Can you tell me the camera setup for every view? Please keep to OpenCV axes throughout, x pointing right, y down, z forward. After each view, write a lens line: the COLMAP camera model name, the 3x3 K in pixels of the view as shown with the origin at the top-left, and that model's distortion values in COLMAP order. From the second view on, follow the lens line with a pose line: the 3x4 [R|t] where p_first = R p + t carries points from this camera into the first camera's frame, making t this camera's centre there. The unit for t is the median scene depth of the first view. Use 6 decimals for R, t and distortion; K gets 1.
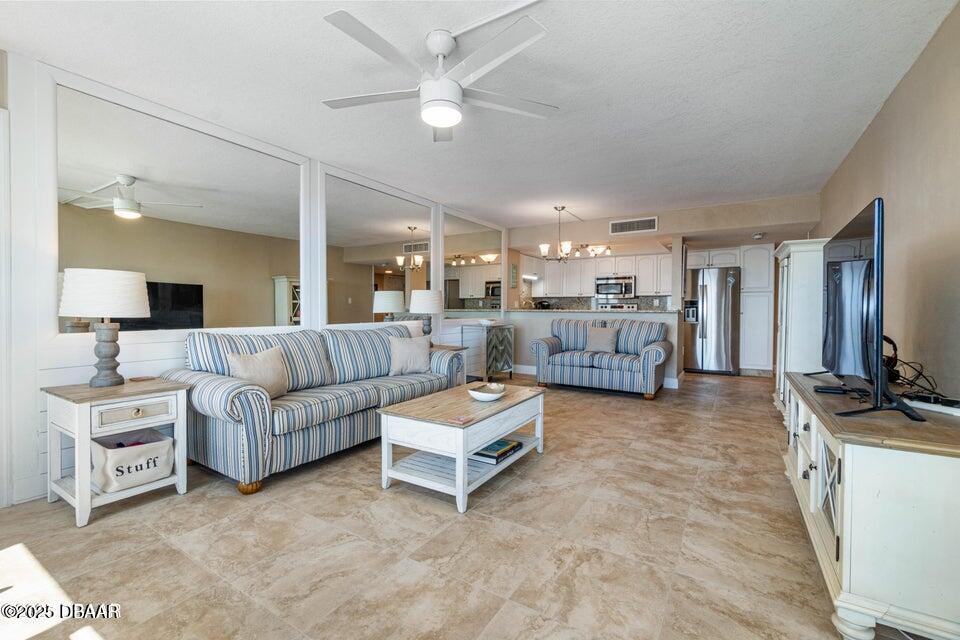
lens RADIAL K [[414.7, 0, 480.2], [0, 414.7, 315.5], [0, 0, 1]] dist [0.000372, 0.000421]
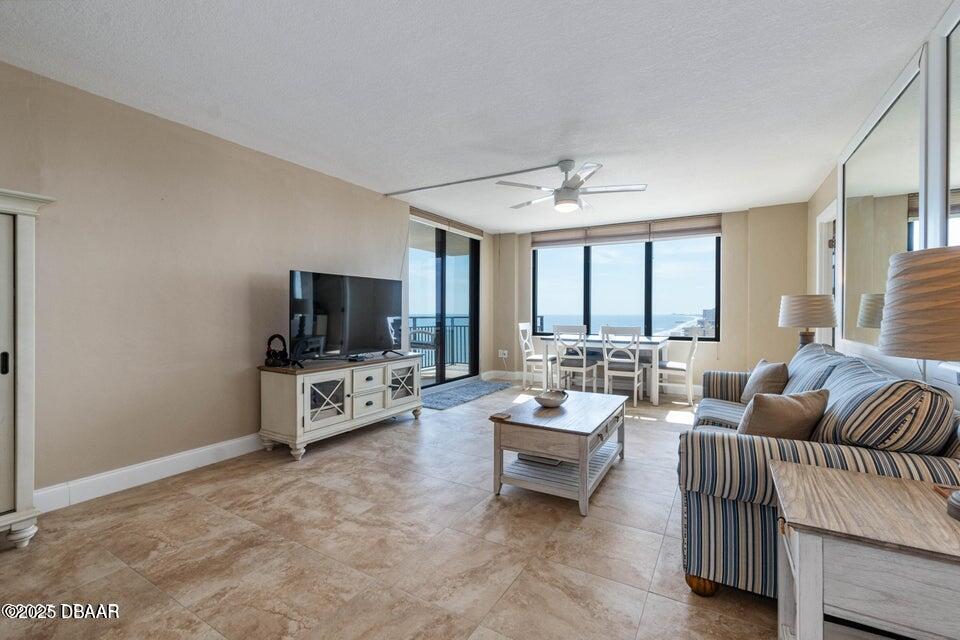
lens RADIAL K [[414.7, 0, 480.7], [0, 414.7, 314.3], [0, 0, 1]] dist [0.000372, 0.000421]
pose [[-0.999666, -0.006545, -0.025015, 0.204281], [-0.007016, 0.999799, 0.018803, -0.042674], [0.024887, 0.018973, -0.999510, 1.847765]]
